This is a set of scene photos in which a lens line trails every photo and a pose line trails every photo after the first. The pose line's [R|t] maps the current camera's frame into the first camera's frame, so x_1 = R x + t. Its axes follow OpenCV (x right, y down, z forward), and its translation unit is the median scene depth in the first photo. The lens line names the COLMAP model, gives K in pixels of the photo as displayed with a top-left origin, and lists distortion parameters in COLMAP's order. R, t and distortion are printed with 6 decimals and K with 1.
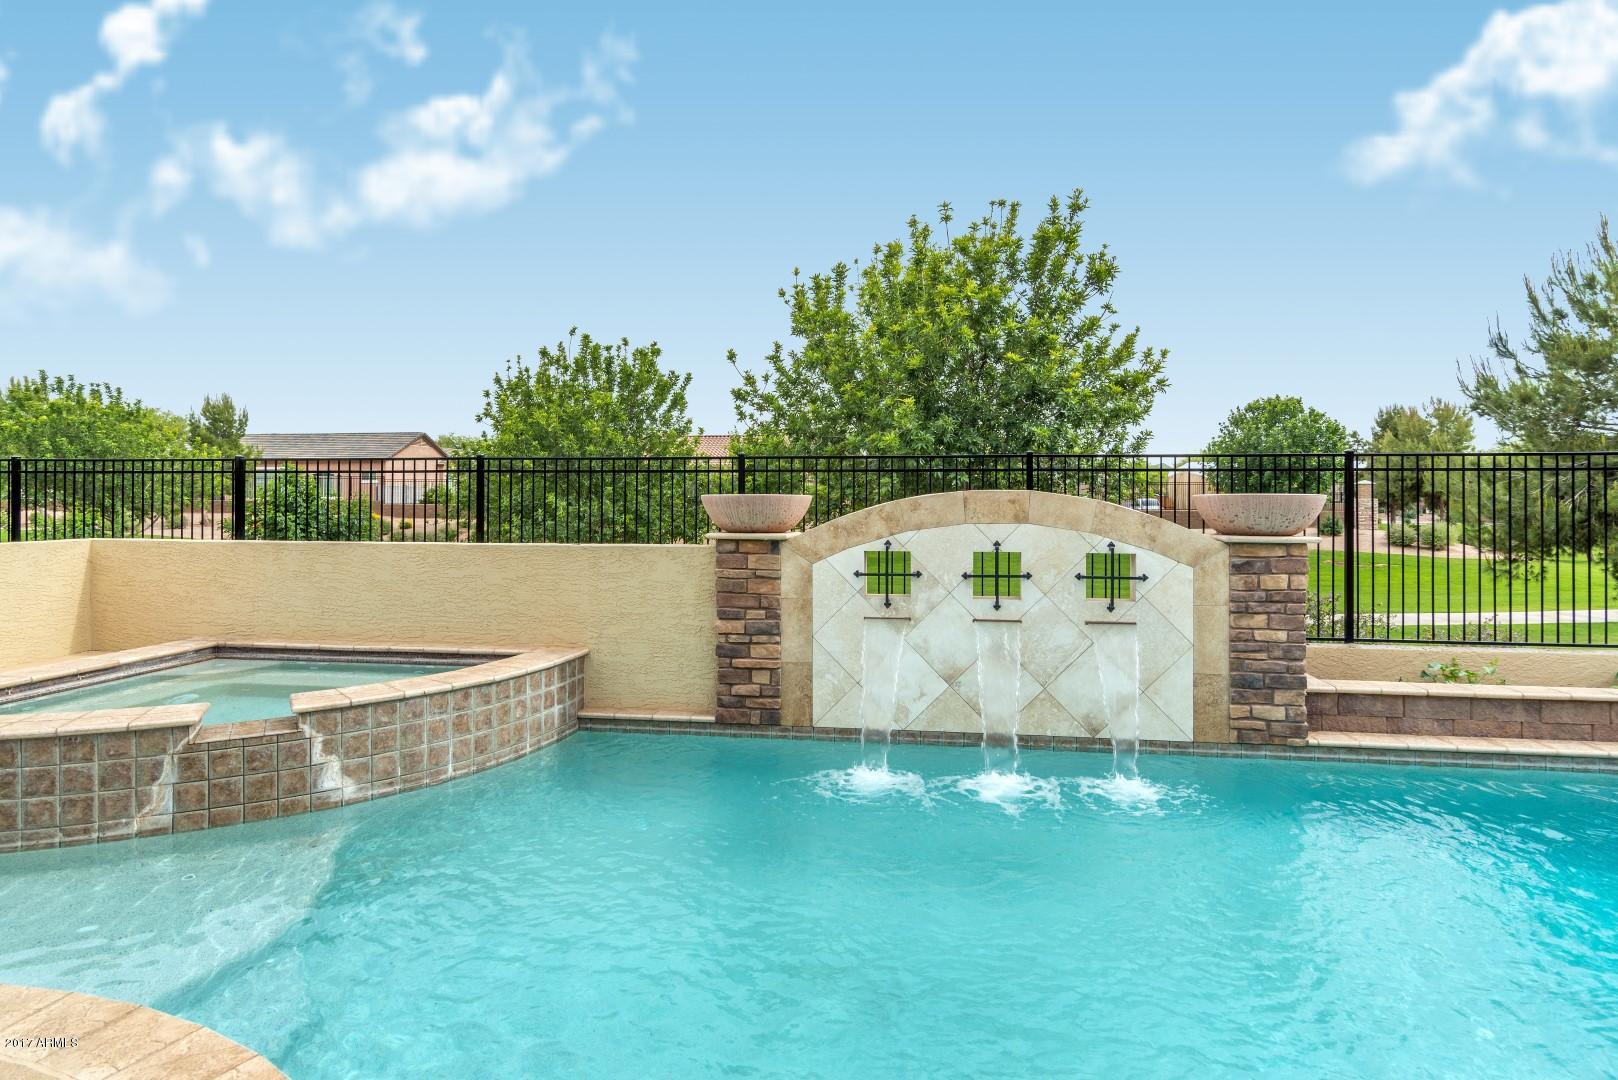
lens RADIAL K [[875.6, 0, 832.1], [0, 875.6, 497.3], [0, 0, 1]] dist [0.004213, 0.001085]
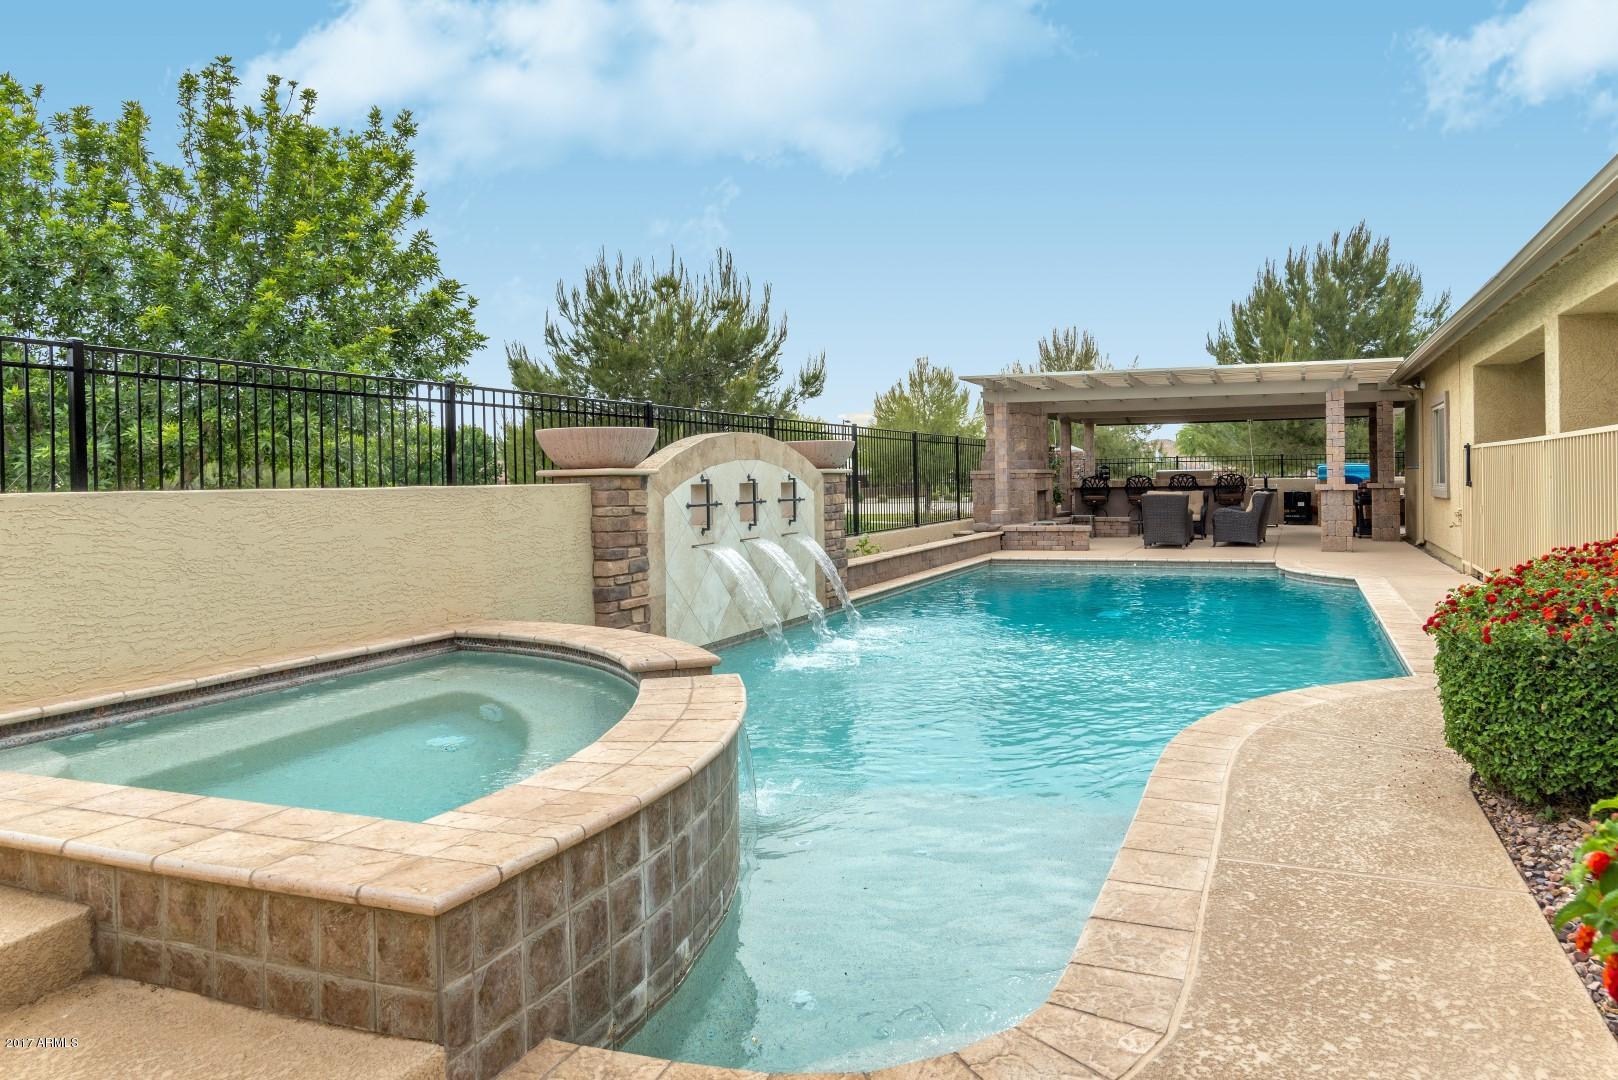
lens RADIAL K [[1123.9, 0, 810.3], [0, 1123.9, 535.1], [0, 0, 1]] dist [0.002661, 0.000285]
pose [[0.234369, -0.050254, 0.970848, -0.718215], [0.010026, 0.998735, 0.049278, 0.031652], [-0.972096, -0.001816, 0.234576, 0.296397]]
